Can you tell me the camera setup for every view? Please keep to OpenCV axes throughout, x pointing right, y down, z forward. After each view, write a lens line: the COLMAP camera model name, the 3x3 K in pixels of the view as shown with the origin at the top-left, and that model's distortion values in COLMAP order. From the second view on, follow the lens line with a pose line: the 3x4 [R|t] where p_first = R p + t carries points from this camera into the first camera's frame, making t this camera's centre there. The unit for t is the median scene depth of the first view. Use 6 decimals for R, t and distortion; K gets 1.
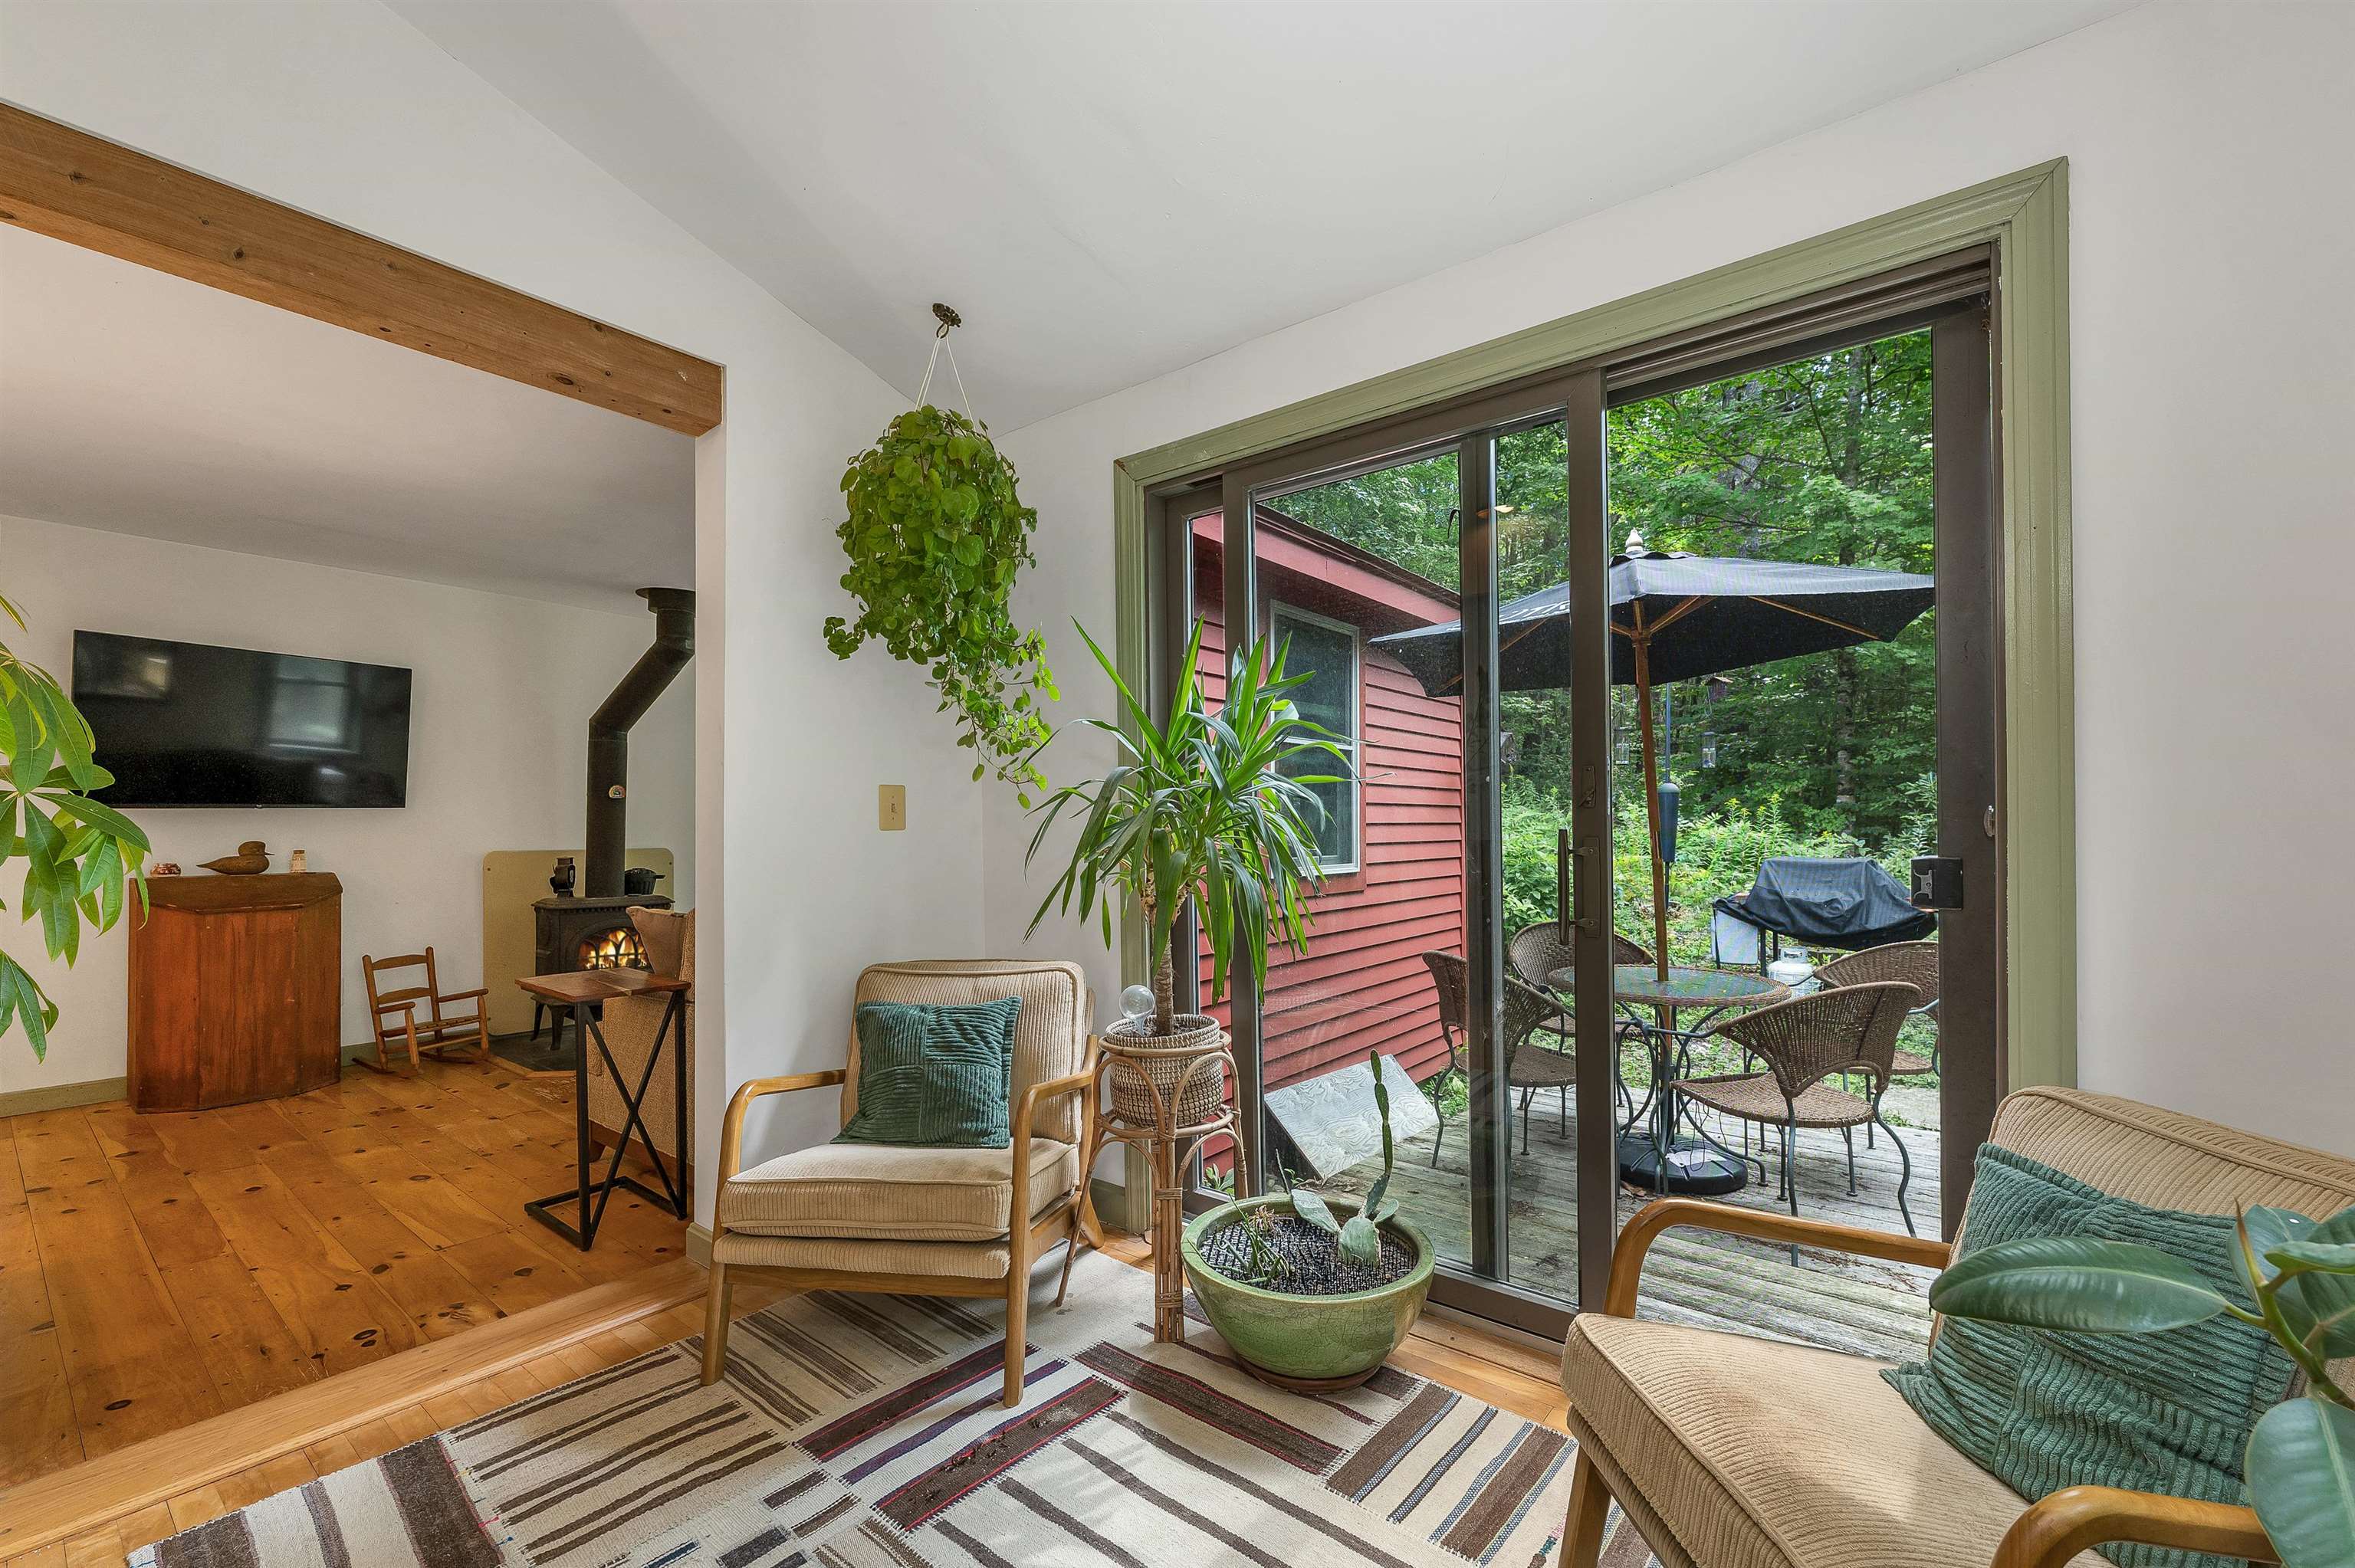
lens RADIAL K [[995.3, 0, 1175.0], [0, 995.3, 820.2], [0, 0, 1]] dist [-0.001709, -0.000328]
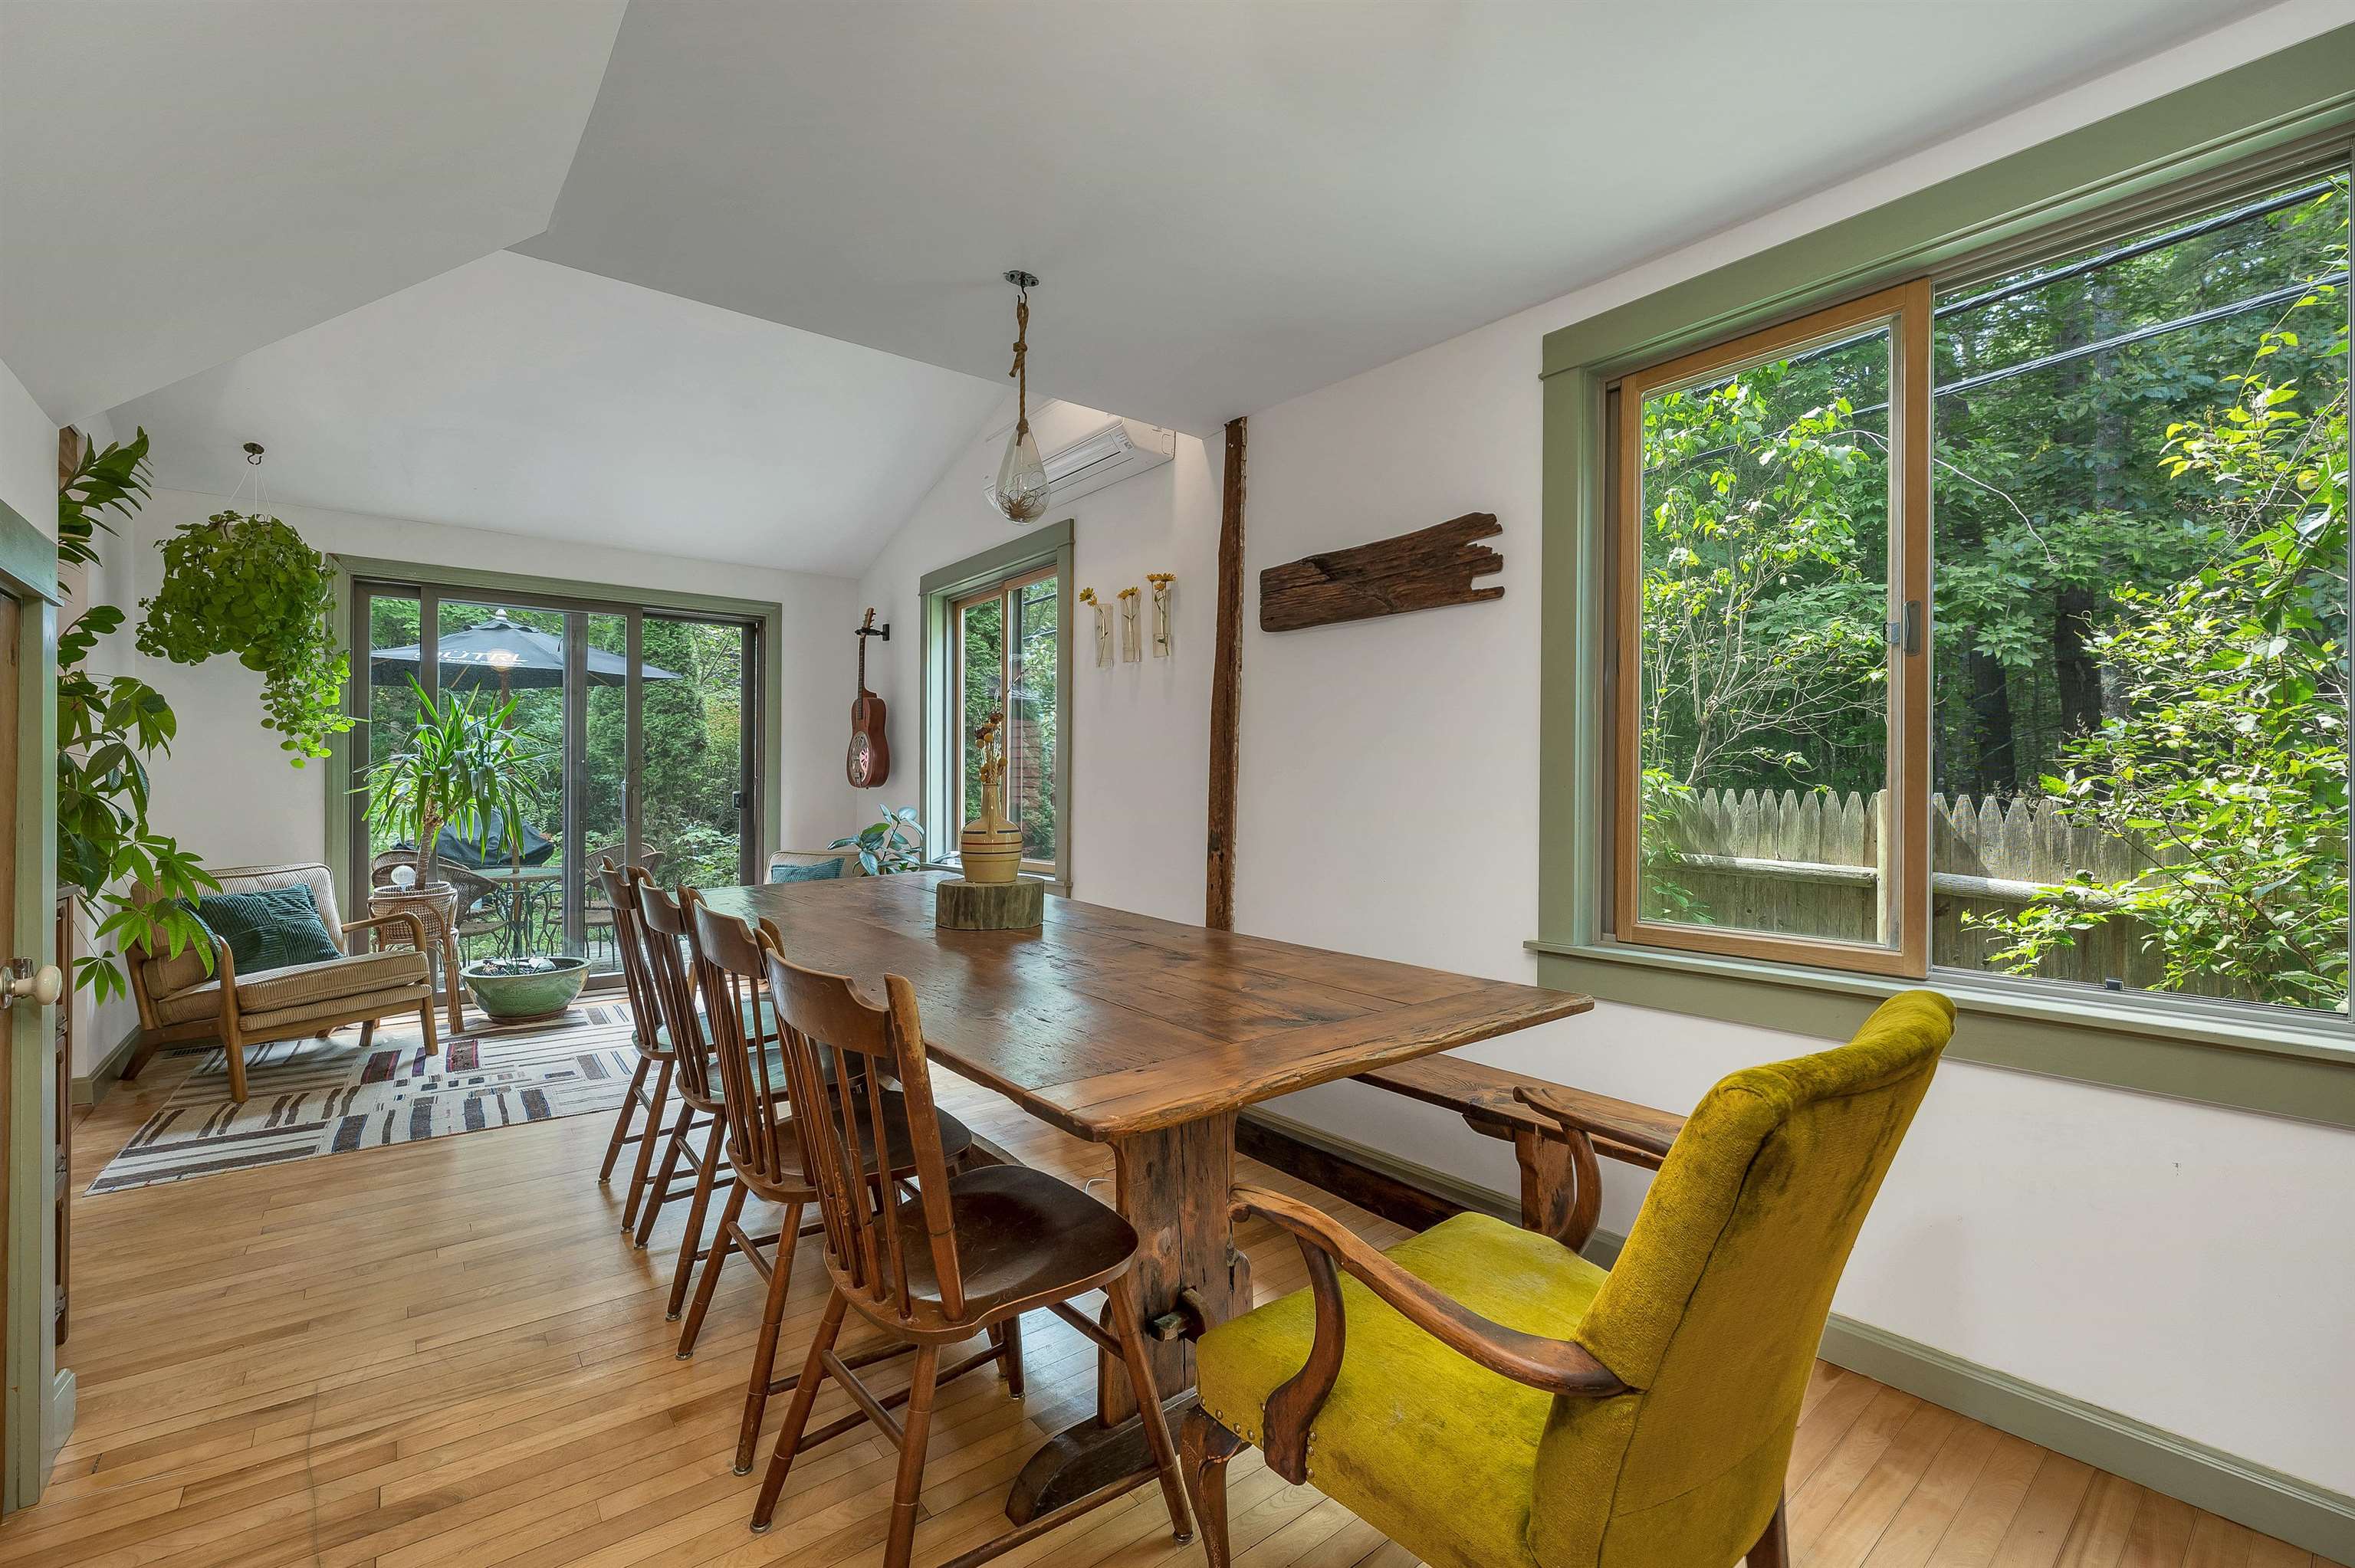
lens RADIAL K [[998.1, 0, 1169.6], [0, 998.1, 785.9], [0, 0, 1]] dist [-0.001818, -0.000240]
pose [[0.229852, 0.007313, 0.973198, -0.763341], [-0.008116, 0.999951, -0.005597, 0.008400], [-0.973192, -0.006612, 0.229900, -0.405766]]
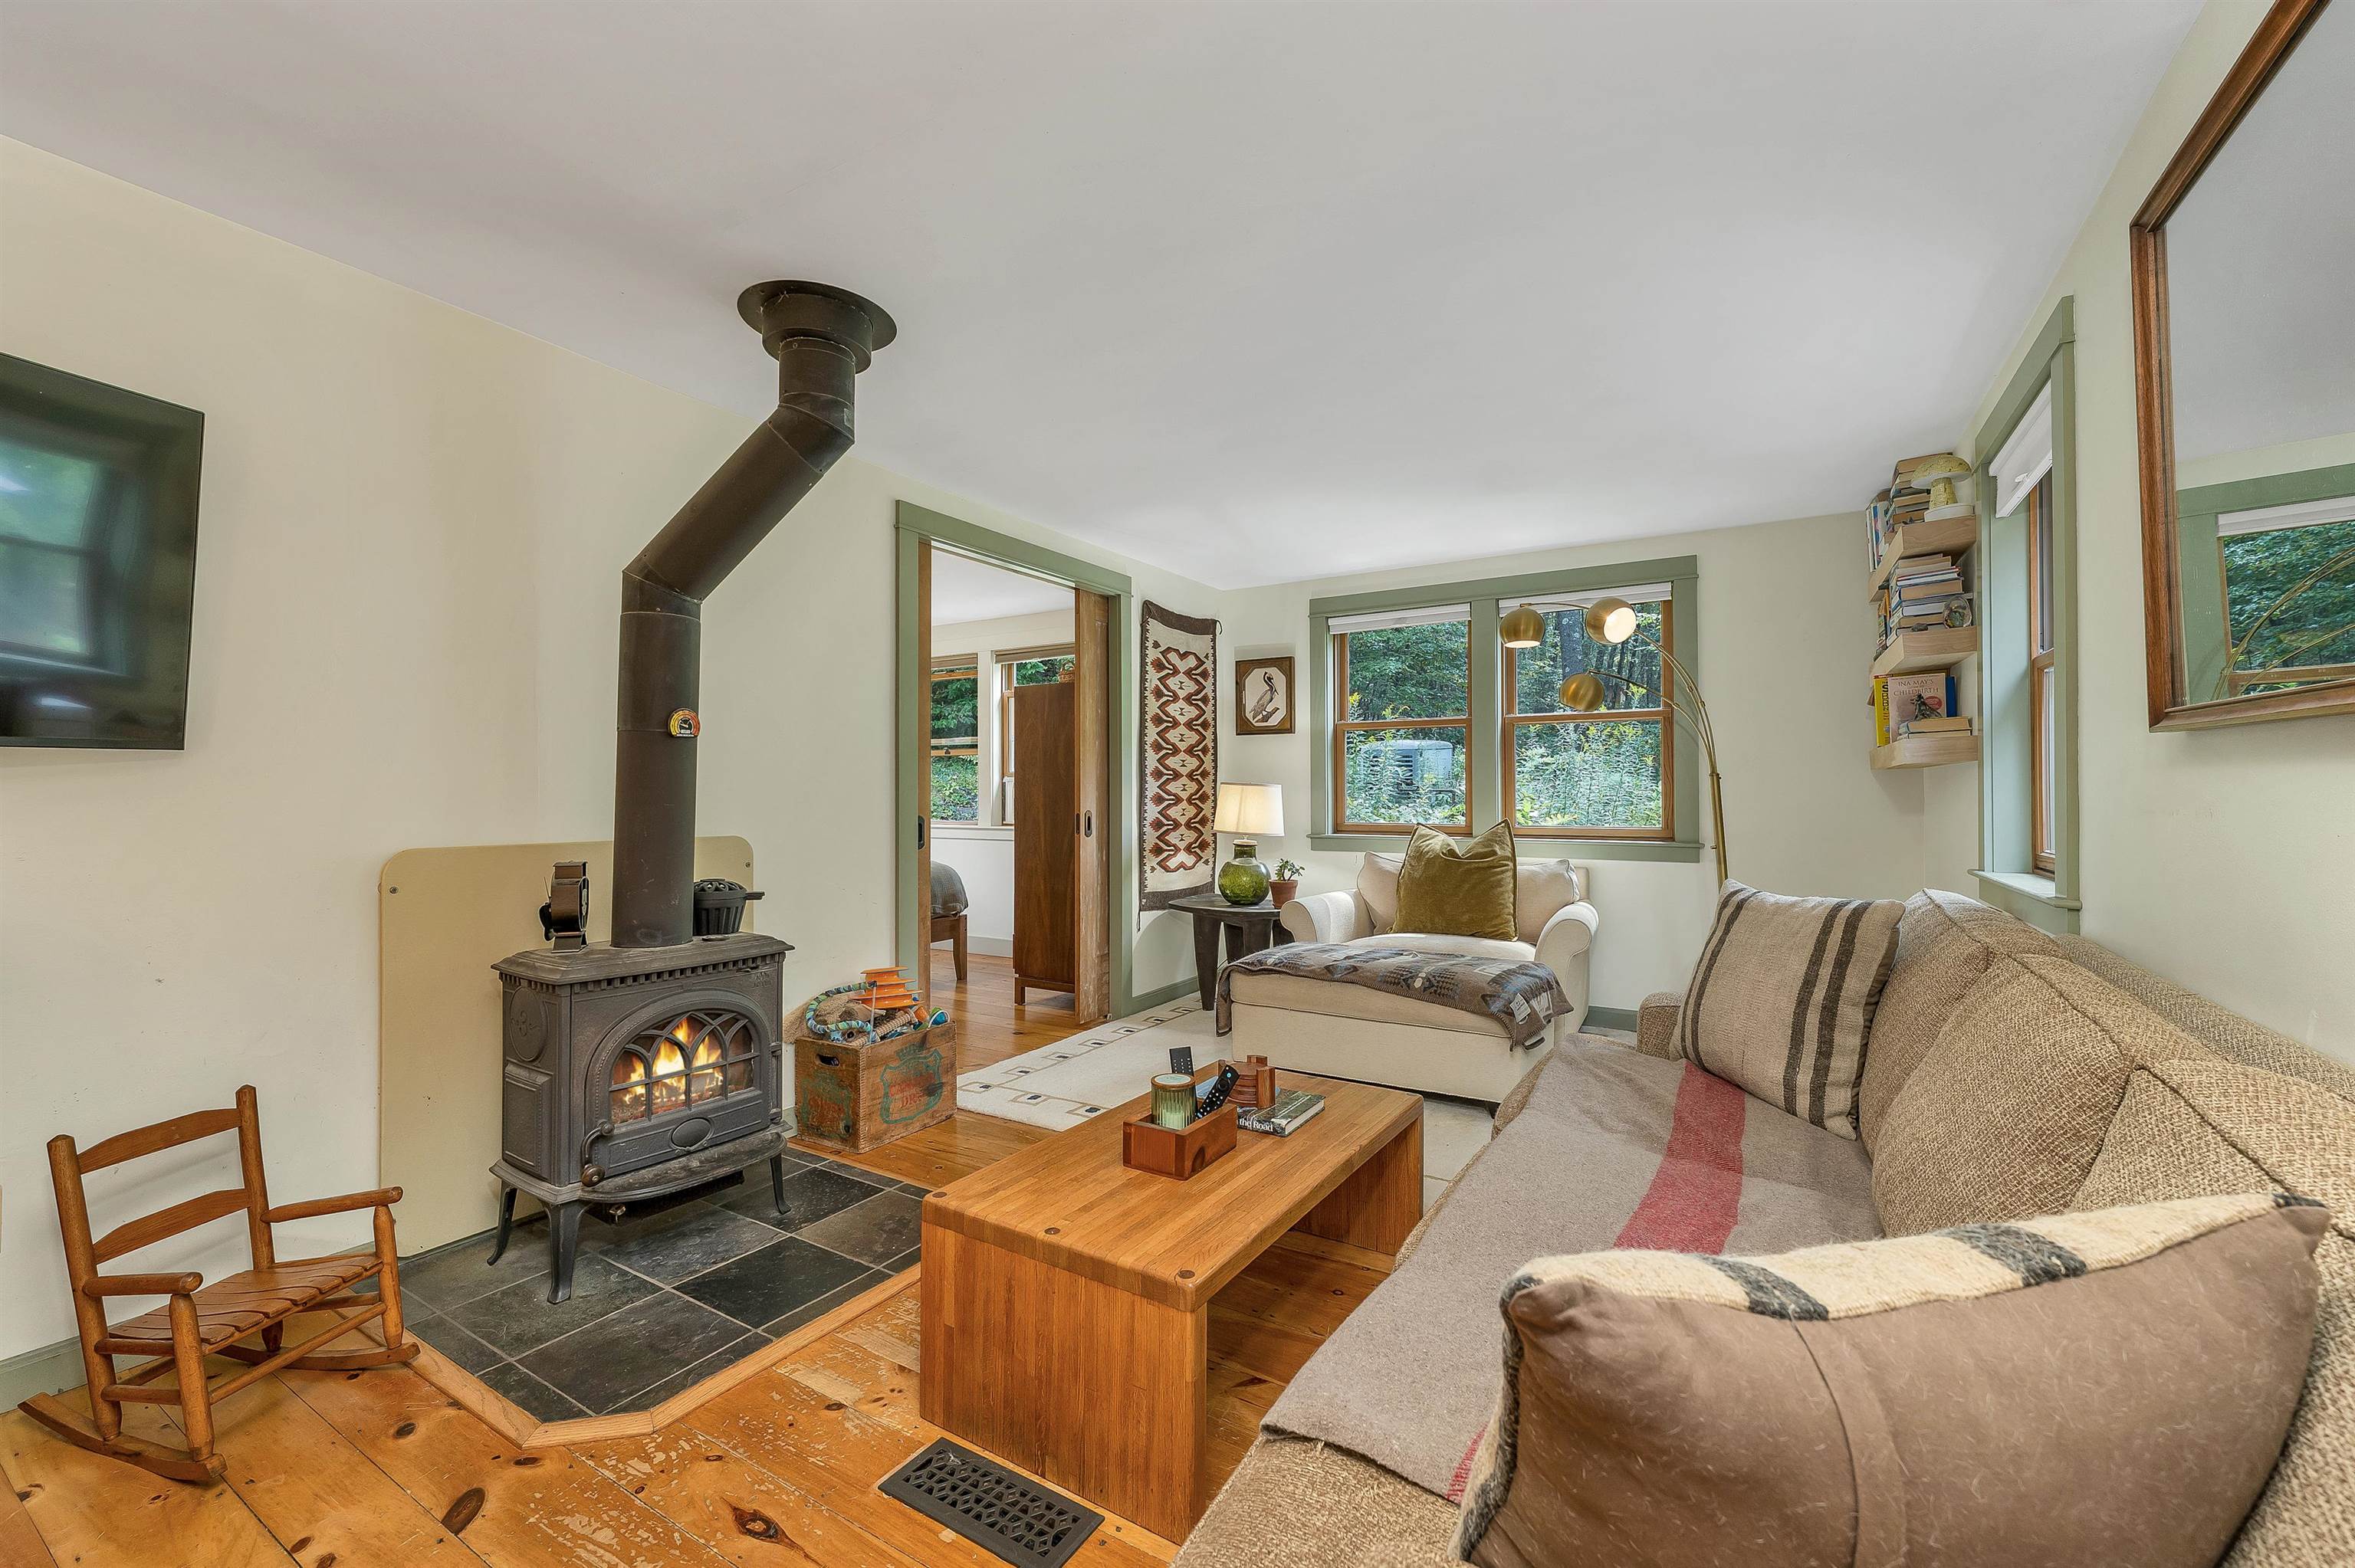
lens RADIAL K [[957.4, 0, 1171.0], [0, 957.4, 785.2], [0, 0, 1]] dist [-0.003270, 0.000034]
pose [[0.992510, 0.003575, 0.122110, -0.425351], [-0.002996, 0.999983, -0.004930, 0.003085], [-0.122126, 0.004527, 0.992504, 0.570029]]
